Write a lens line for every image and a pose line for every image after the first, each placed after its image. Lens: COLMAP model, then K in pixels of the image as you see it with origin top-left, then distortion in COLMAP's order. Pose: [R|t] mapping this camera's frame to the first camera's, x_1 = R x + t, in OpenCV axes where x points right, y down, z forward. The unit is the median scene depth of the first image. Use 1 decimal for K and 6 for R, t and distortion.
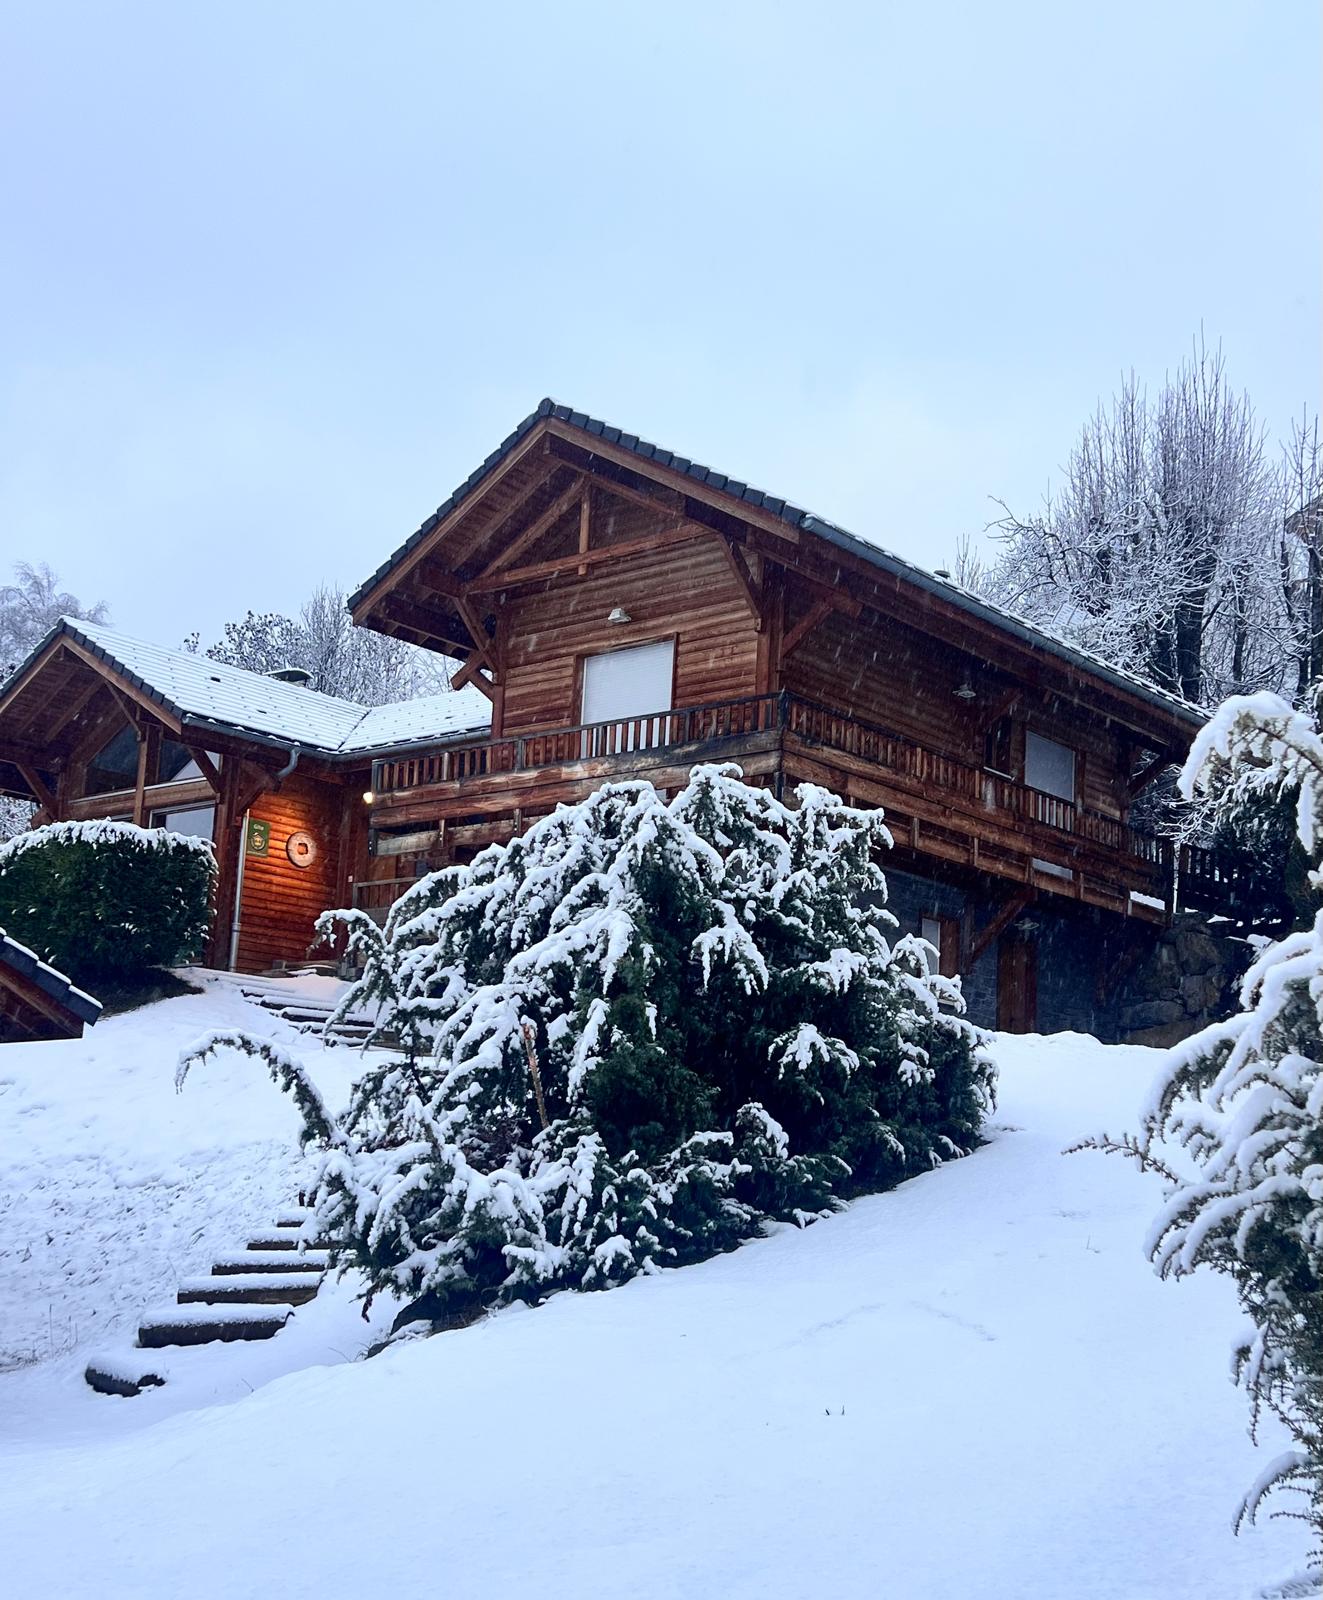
lens RADIAL K [[1991.6, 0, 689.5], [0, 1991.6, 891.2], [0, 0, 1]] dist [0.202287, -0.446227]
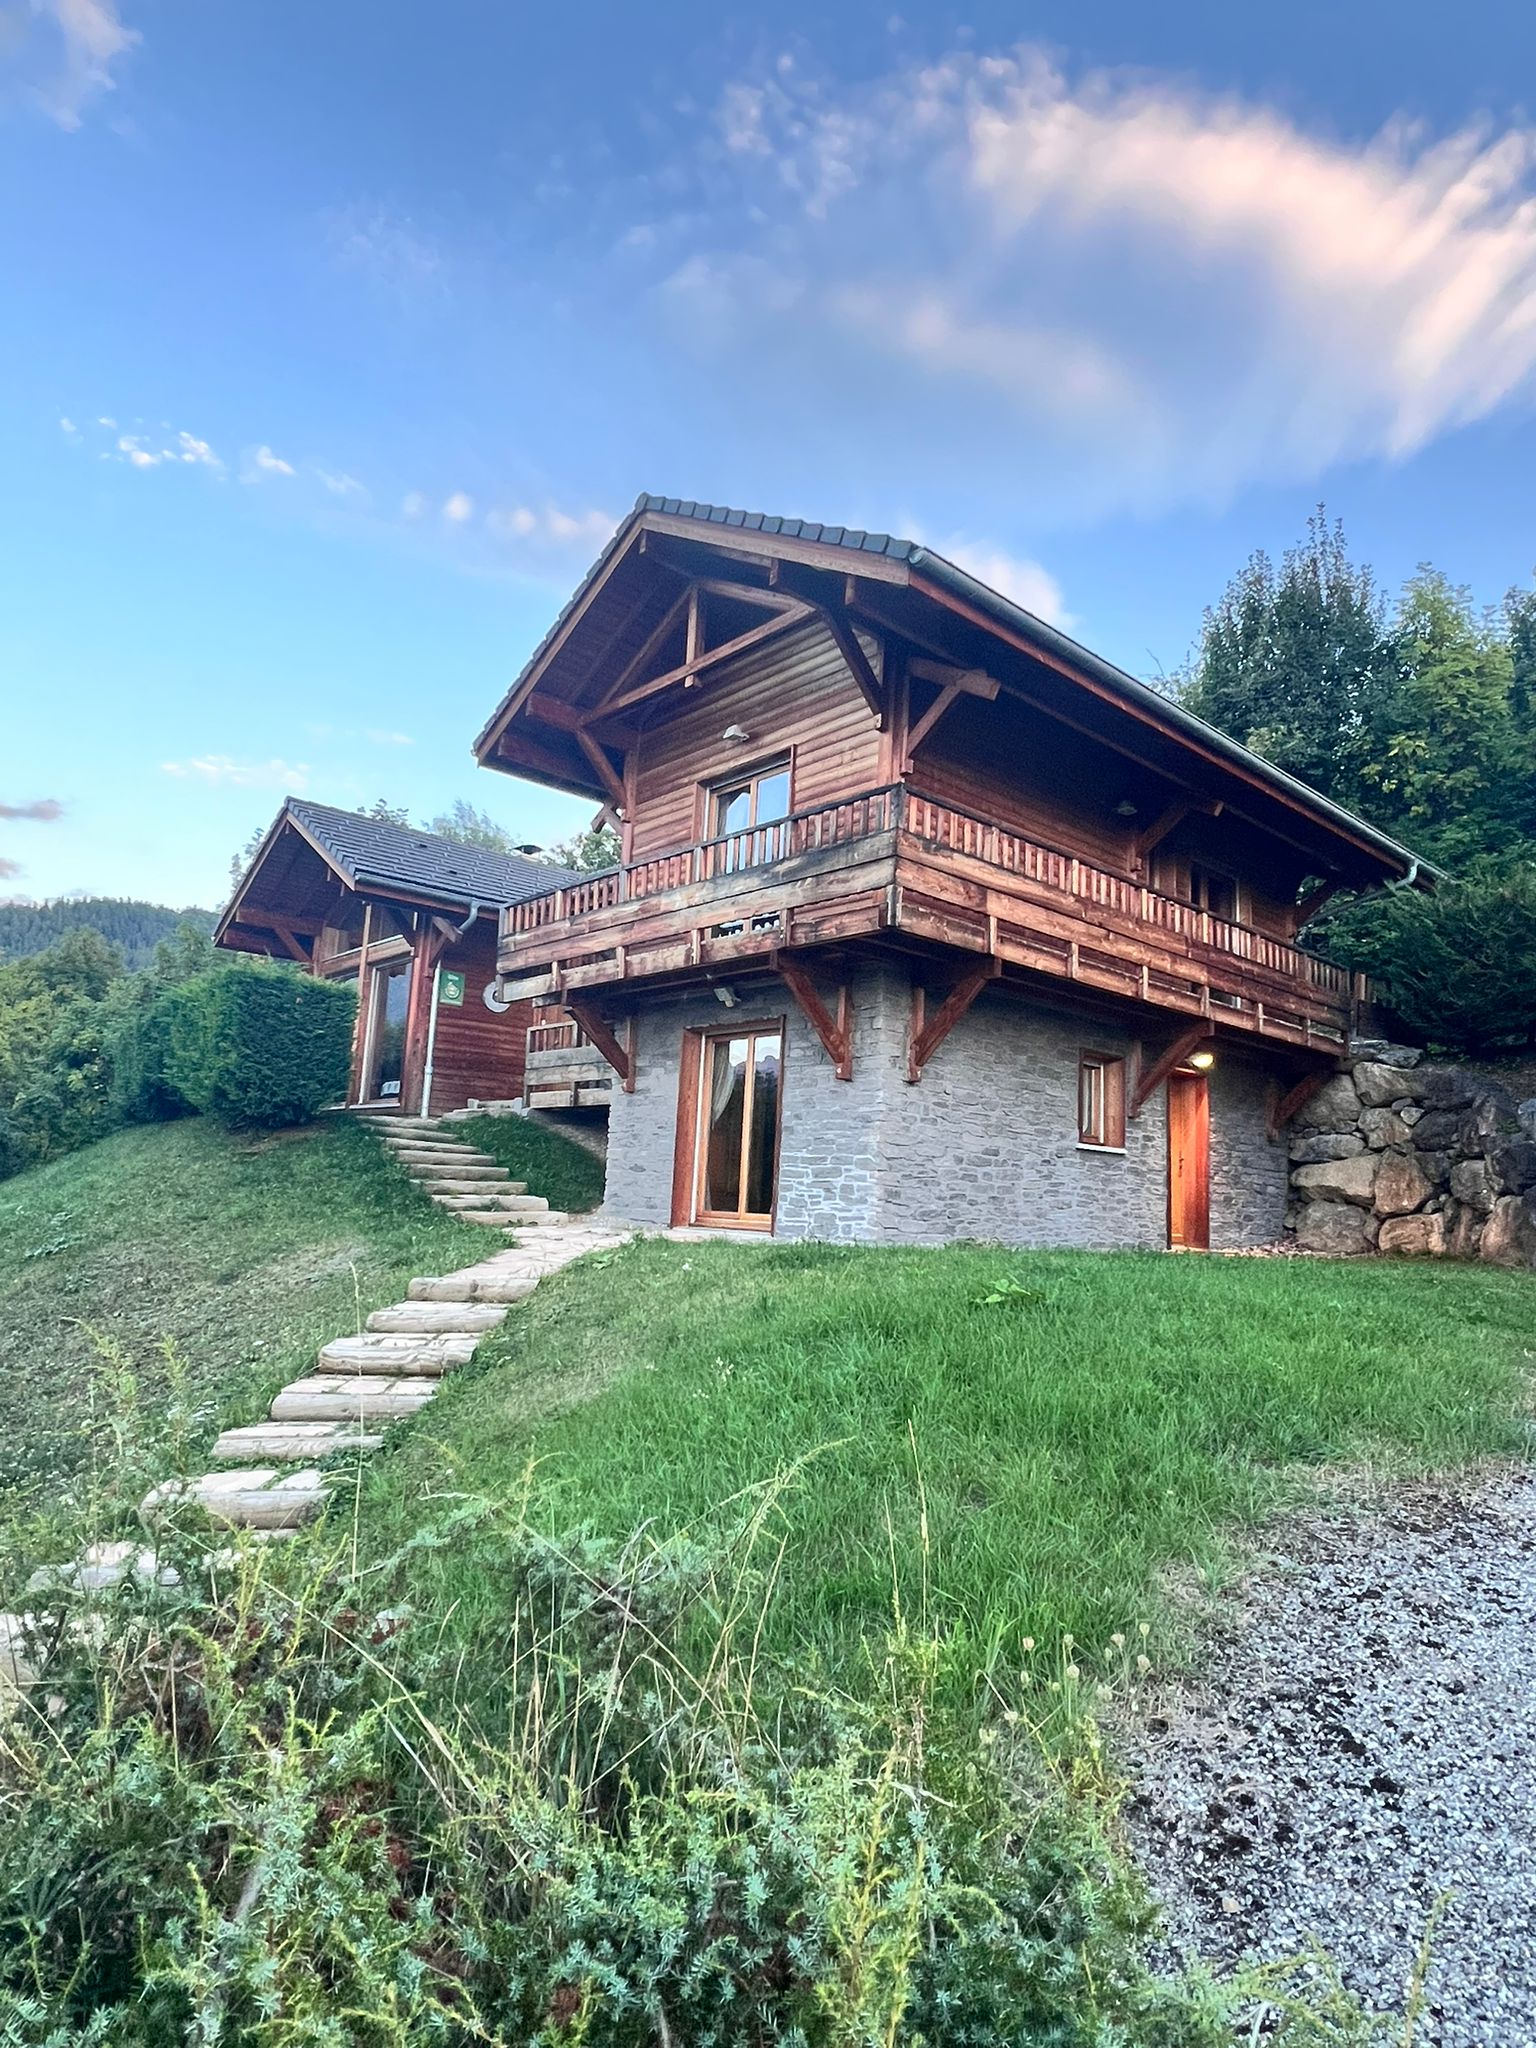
lens RADIAL K [[1173.4, 0, 788.5], [0, 1173.4, 1016.1], [0, 0, 1]] dist [-0.001619, -0.000147]
pose [[0.991616, -0.021485, -0.127422, 0.056743], [0.021564, 0.999767, -0.000756, -0.008301], [0.127408, -0.001999, 0.991848, 0.497057]]
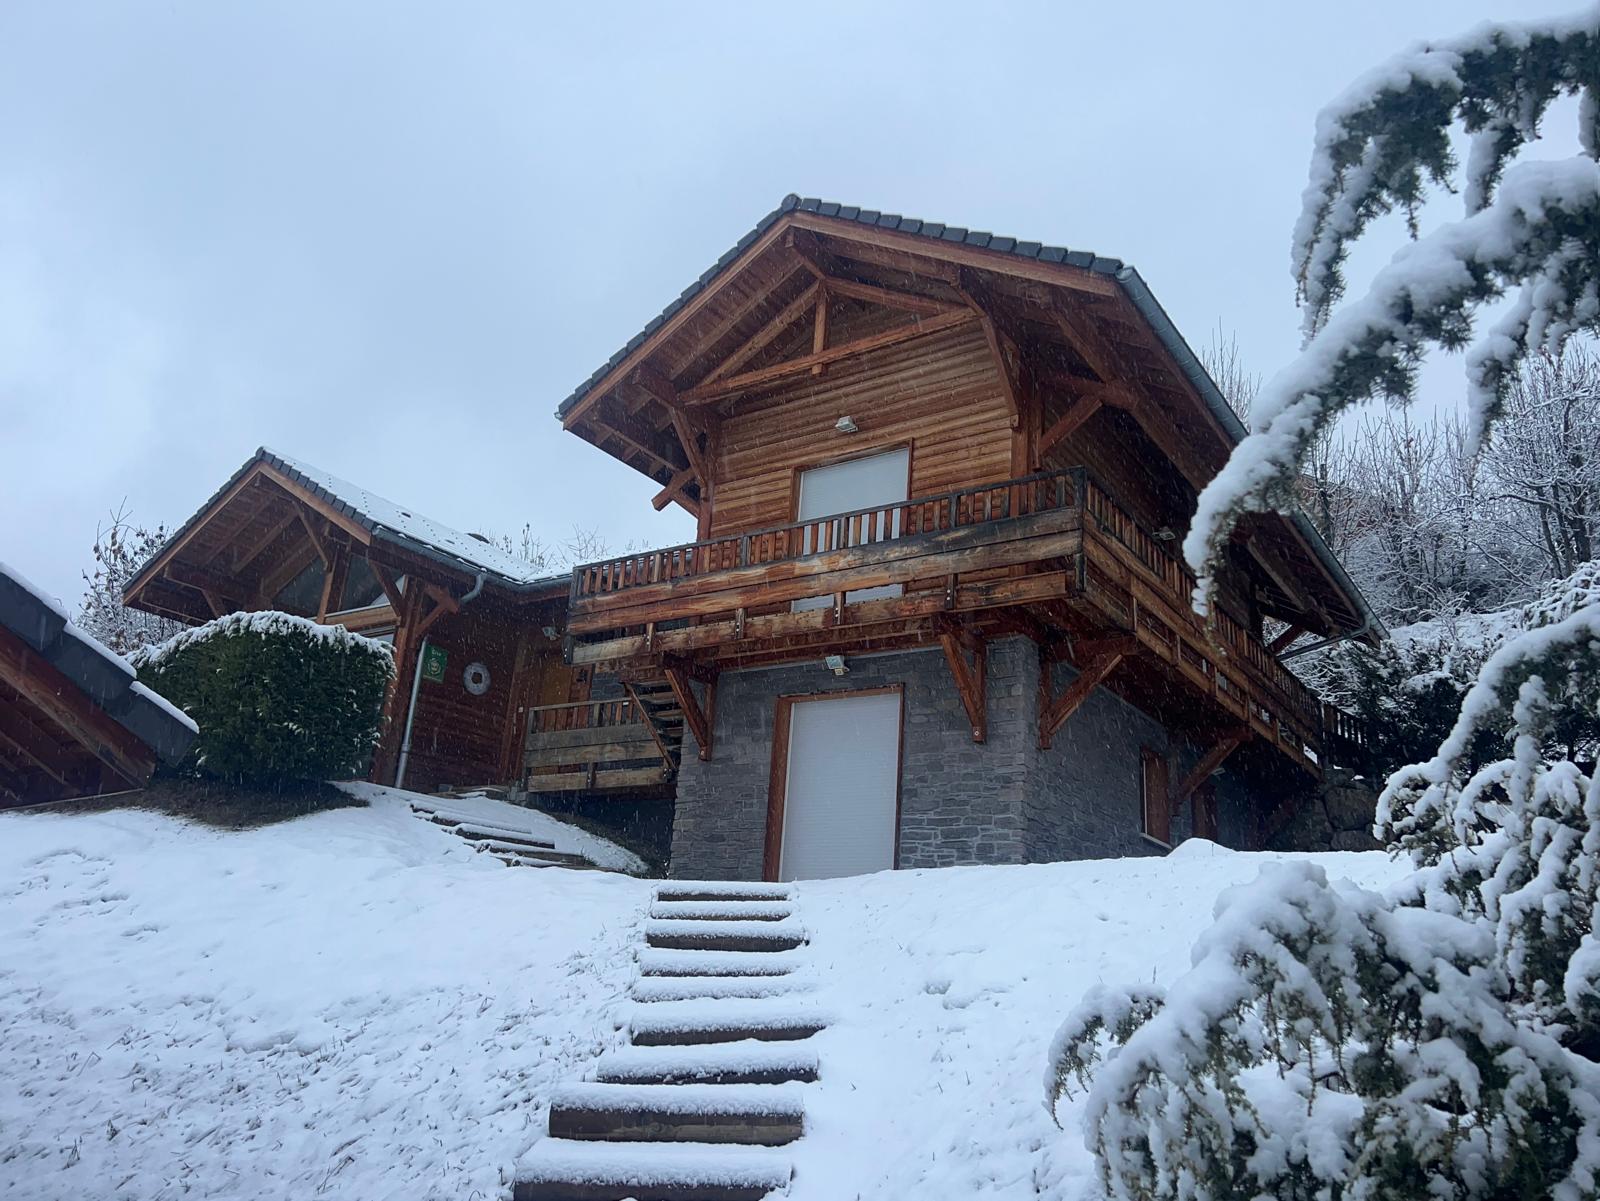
lens RADIAL K [[1235.2, 0, 800.0], [0, 1235.2, 600.5], [0, 0, 1]] dist [0.093222, -0.108916]
pose [[0.994212, 0.053104, 0.093391, -0.114938], [-0.037235, 0.985738, -0.164118, 0.048766], [-0.100774, 0.159691, 0.982010, 0.447957]]
